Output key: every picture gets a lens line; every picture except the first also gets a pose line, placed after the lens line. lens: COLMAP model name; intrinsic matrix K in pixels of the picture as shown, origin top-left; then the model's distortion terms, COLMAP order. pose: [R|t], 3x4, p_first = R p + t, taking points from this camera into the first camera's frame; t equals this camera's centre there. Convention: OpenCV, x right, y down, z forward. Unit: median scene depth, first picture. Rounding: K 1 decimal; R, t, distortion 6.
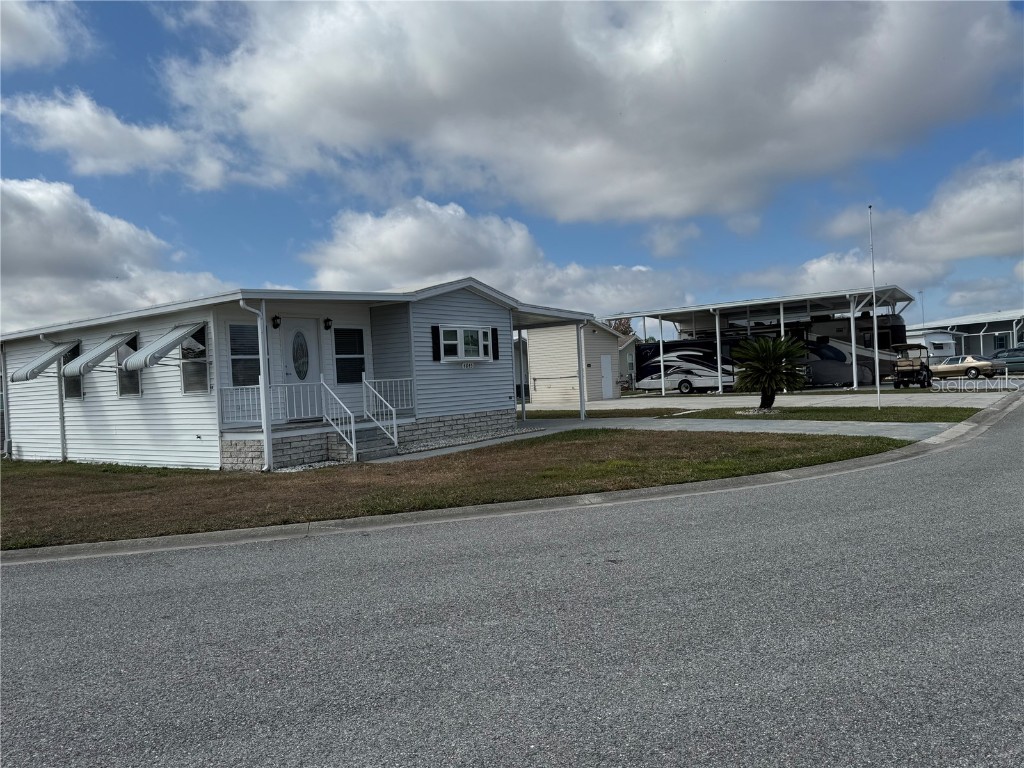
lens RADIAL K [[752.4, 0, 512.0], [0, 752.4, 384.0], [0, 0, 1]] dist [0.099324, -0.003305]
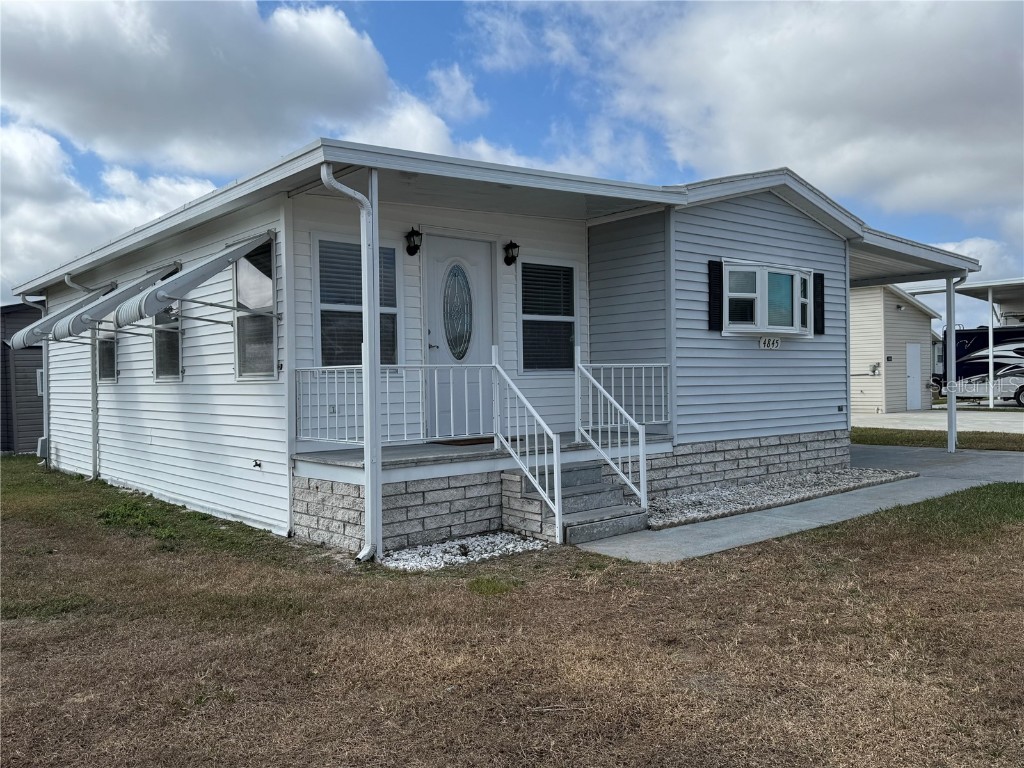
lens RADIAL K [[824.1, 0, 512.0], [0, 824.1, 384.0], [0, 0, 1]] dist [0.097319, 0.000187]
pose [[0.973164, 0.038113, -0.226934, -0.110216], [-0.036611, 0.999271, 0.010825, 0.003926], [0.227182, -0.002226, 0.973850, 0.448385]]
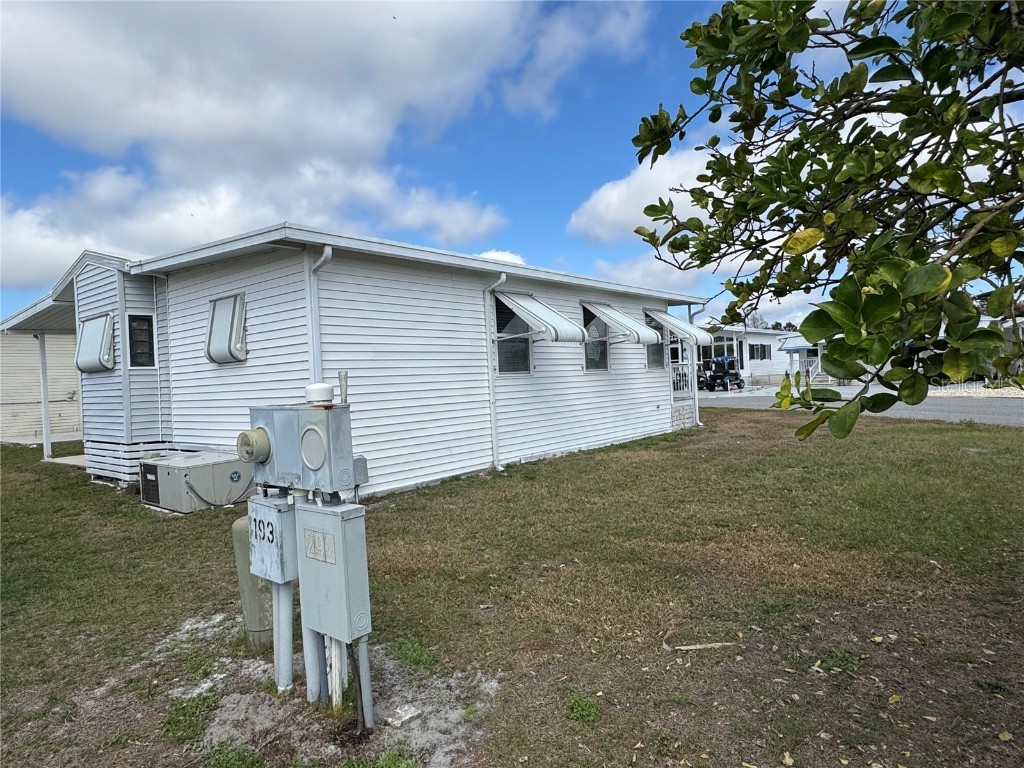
lens RADIAL K [[634.7, 0, 512.0], [0, 634.7, 384.0], [0, 0, 1]] dist [-0.023056, 0.001482]
pose [[0.038171, 0.044902, 0.998262, -1.212403], [0.050554, 0.997624, -0.046806, 0.059188], [-0.997992, 0.052253, 0.035810, 1.037547]]
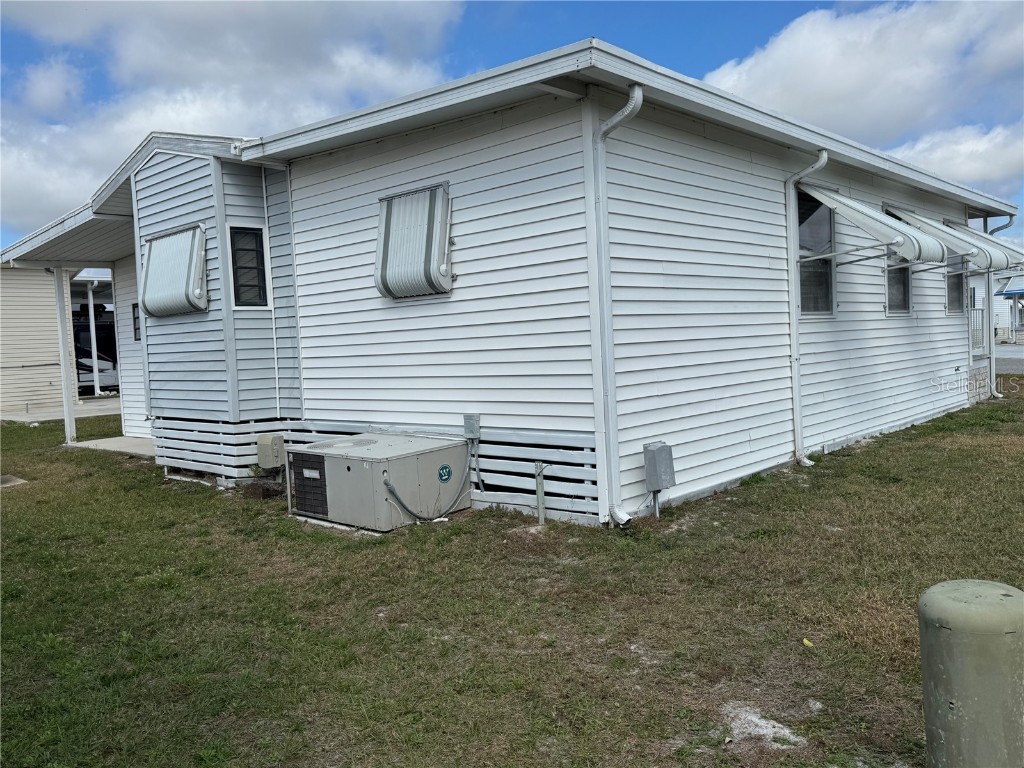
lens RADIAL K [[805.1, 0, 512.0], [0, 805.1, 384.0], [0, 0, 1]] dist [0.136991, -0.270353]
pose [[0.108437, -0.001669, 0.994102, -1.123191], [0.049360, 0.998774, -0.003707, 0.056161], [-0.992877, 0.049470, 0.108386, 1.191682]]
